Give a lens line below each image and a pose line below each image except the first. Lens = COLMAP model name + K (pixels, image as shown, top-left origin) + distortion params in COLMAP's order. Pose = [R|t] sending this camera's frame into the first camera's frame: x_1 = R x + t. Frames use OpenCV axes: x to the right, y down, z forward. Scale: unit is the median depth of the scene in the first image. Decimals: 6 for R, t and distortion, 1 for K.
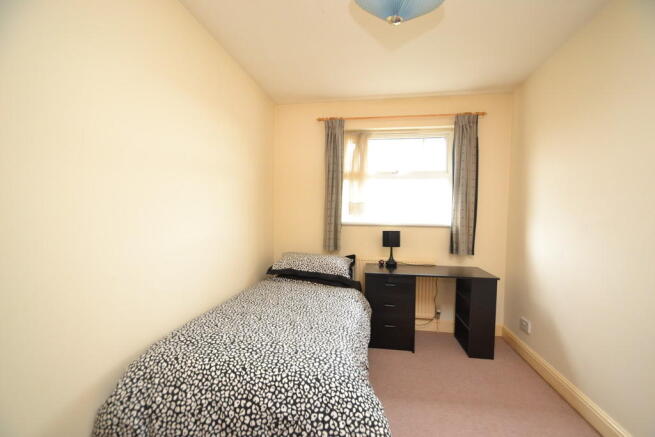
lens RADIAL K [[293.2, 0, 328.2], [0, 293.2, 224.5], [0, 0, 1]] dist [-0.038018, 0.000127]
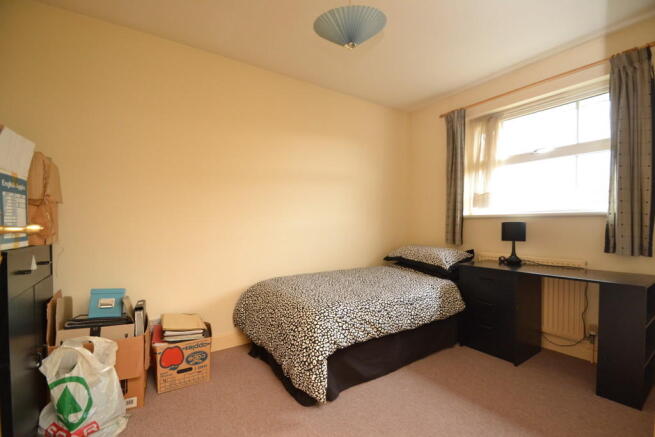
lens RADIAL K [[293.2, 0, 328.2], [0, 293.2, 224.5], [0, 0, 1]] dist [-0.038018, 0.000127]
pose [[0.676403, -0.015364, -0.736372, 0.466580], [-0.012857, 0.999384, -0.032662, 0.061898], [0.736420, 0.031560, 0.675788, 0.033450]]
